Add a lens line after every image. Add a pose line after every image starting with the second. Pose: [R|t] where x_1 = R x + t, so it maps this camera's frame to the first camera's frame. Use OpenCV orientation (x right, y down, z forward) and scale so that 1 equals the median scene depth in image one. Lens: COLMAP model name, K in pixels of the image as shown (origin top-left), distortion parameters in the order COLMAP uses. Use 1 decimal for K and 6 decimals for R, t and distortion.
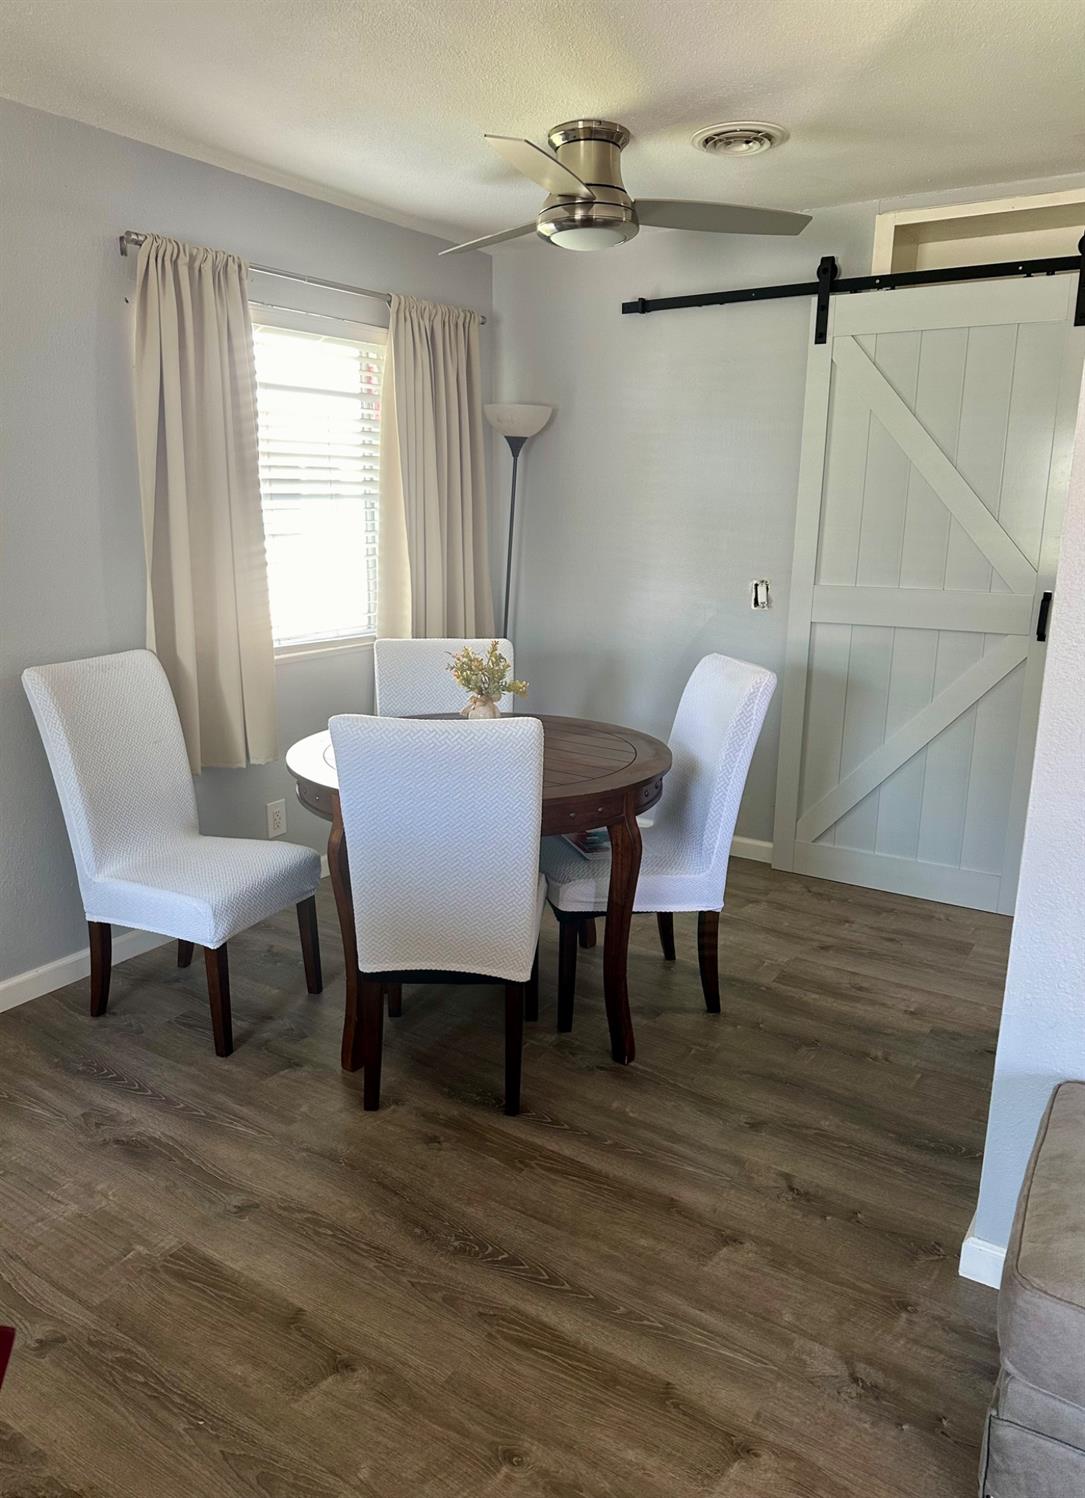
lens RADIAL K [[1058.6, 0, 527.8], [0, 1058.6, 763.5], [0, 0, 1]] dist [-0.002697, -0.004403]
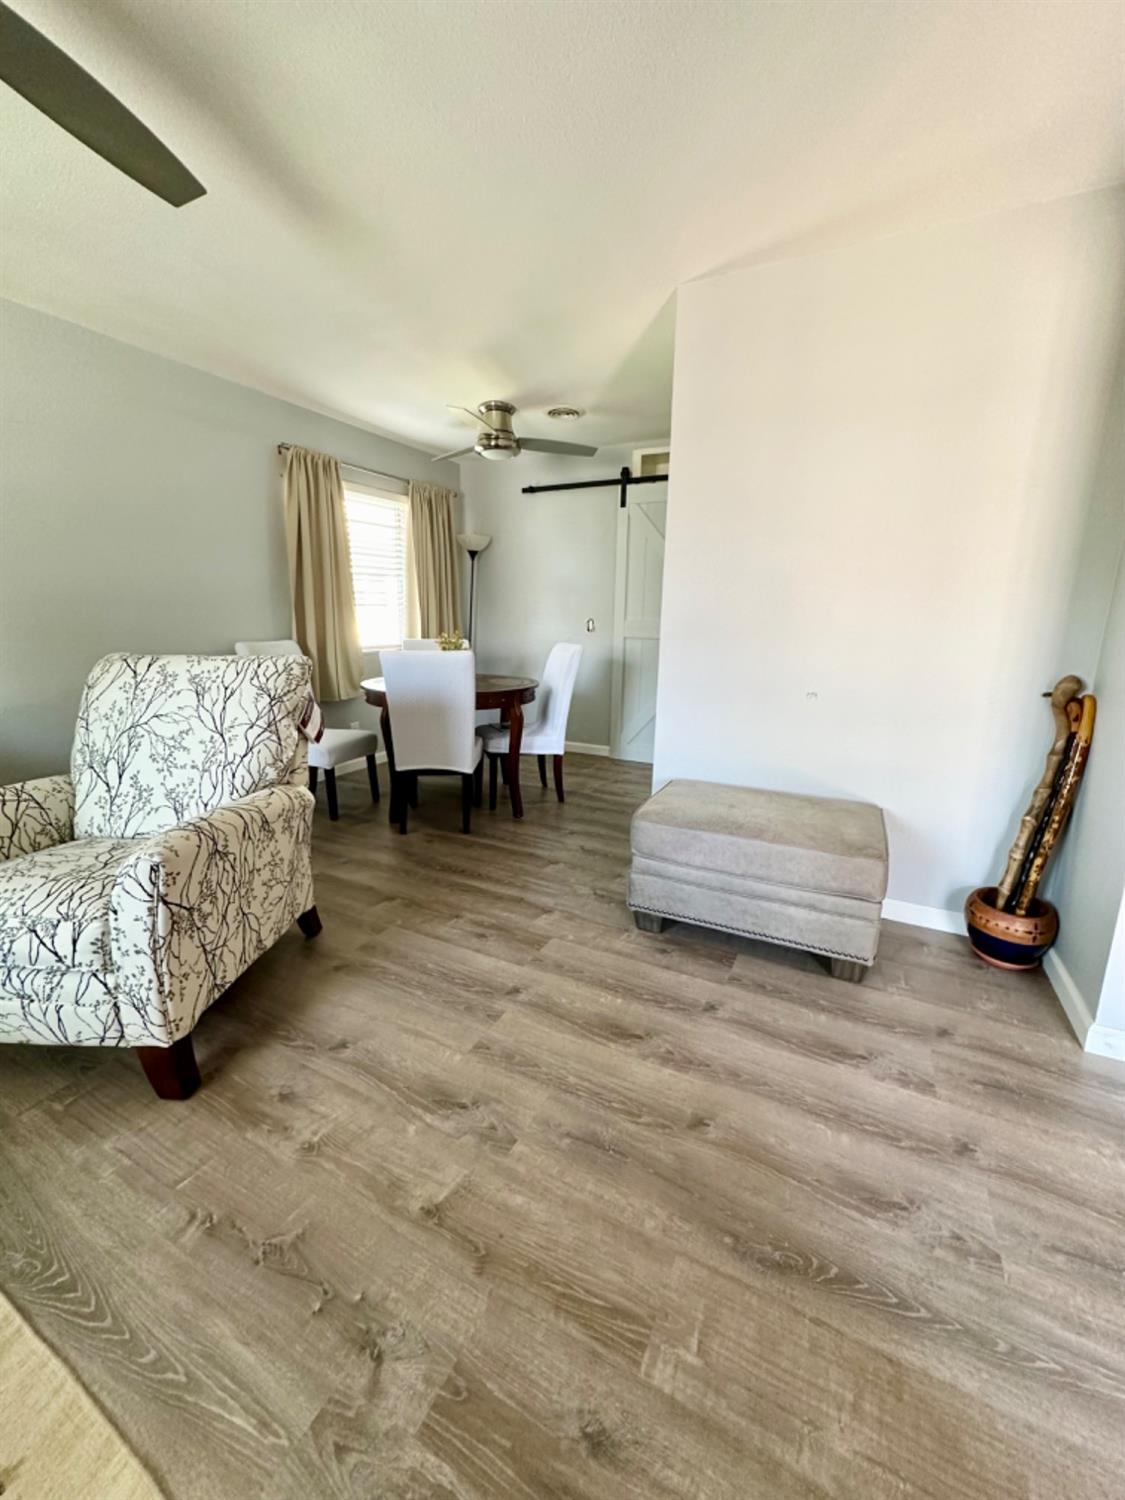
lens RADIAL K [[604.6, 0, 562.5], [0, 604.6, 750.0], [0, 0, 1]] dist [-0.002359, -0.000028]
pose [[0.994401, -0.016088, 0.104442, 0.050718], [0.018247, 0.999638, -0.019749, 0.159714], [-0.104087, 0.021544, 0.994335, -0.275799]]
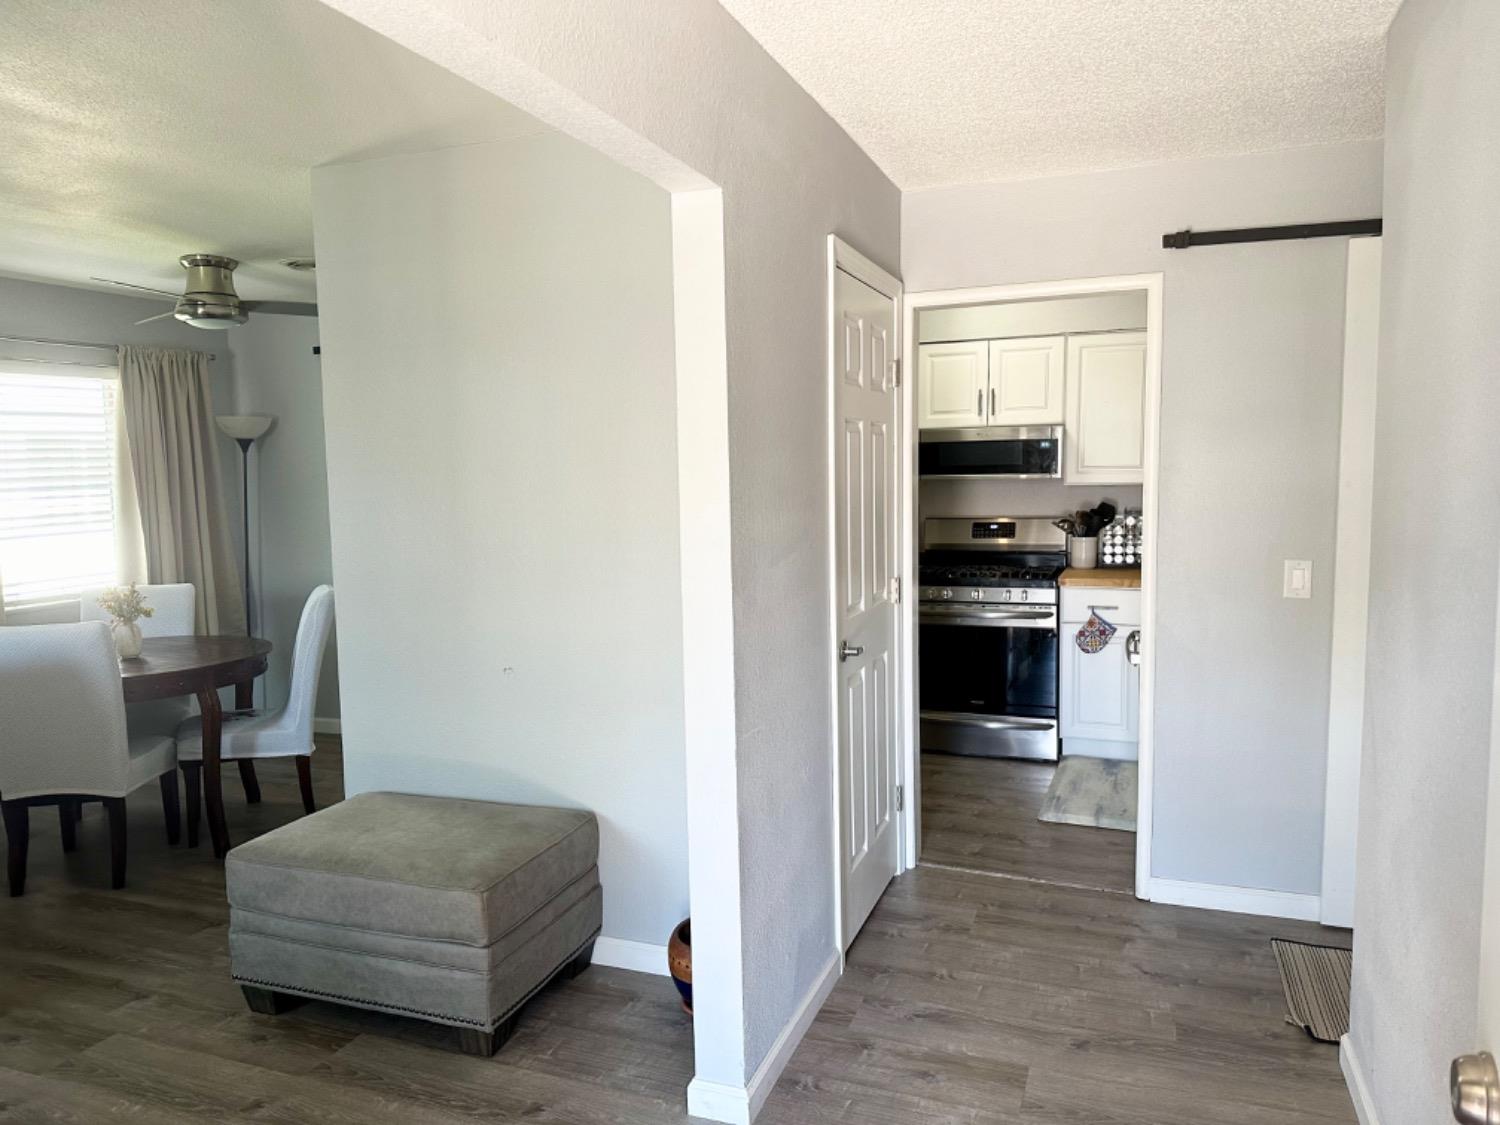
lens RADIAL K [[1078.4, 0, 750.0], [0, 1078.4, 562.5], [0, 0, 1]] dist [0.001996, -0.006808]
pose [[0.978017, -0.045249, 0.203559, 0.502133], [0.076337, 0.986102, -0.147566, 0.147274], [-0.194053, 0.159861, 0.967878, -0.644988]]
